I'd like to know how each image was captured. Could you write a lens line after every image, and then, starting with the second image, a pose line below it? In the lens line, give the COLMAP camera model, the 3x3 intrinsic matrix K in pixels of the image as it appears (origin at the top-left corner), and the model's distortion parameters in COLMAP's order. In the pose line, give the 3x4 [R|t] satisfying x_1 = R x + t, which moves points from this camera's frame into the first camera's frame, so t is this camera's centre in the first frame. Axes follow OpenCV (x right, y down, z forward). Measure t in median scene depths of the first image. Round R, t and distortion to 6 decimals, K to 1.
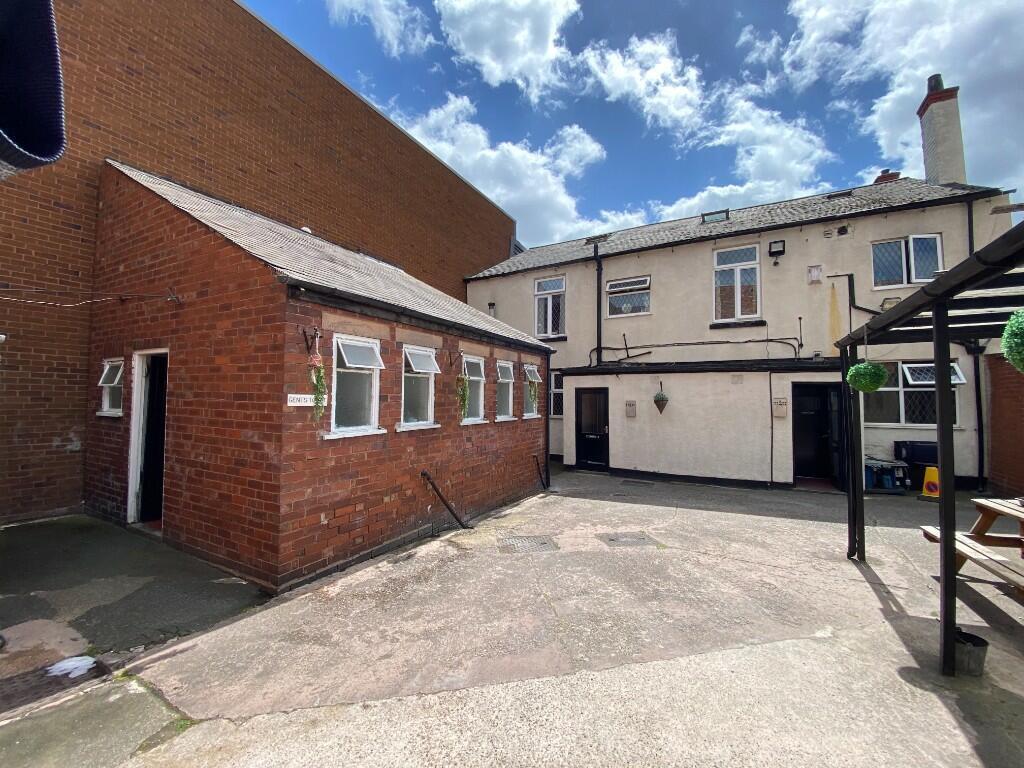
lens RADIAL K [[400.8, 0, 512.0], [0, 400.8, 384.0], [0, 0, 1]] dist [0.000013, -0.000155]
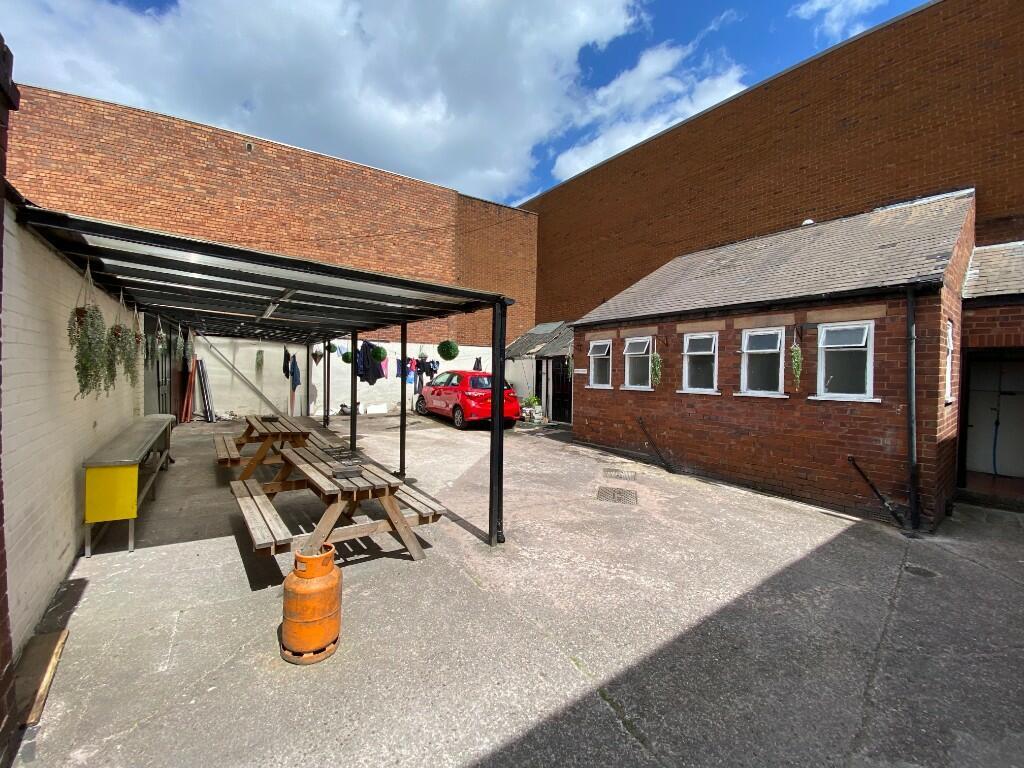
lens RADIAL K [[400.8, 0, 512.0], [0, 400.8, 384.0], [0, 0, 1]] dist [0.000013, -0.000155]
pose [[-0.409704, 0.002475, -0.912215, 1.321208], [0.002906, 0.999995, 0.001408, 0.080388], [0.912214, -0.002074, -0.409709, 1.126637]]
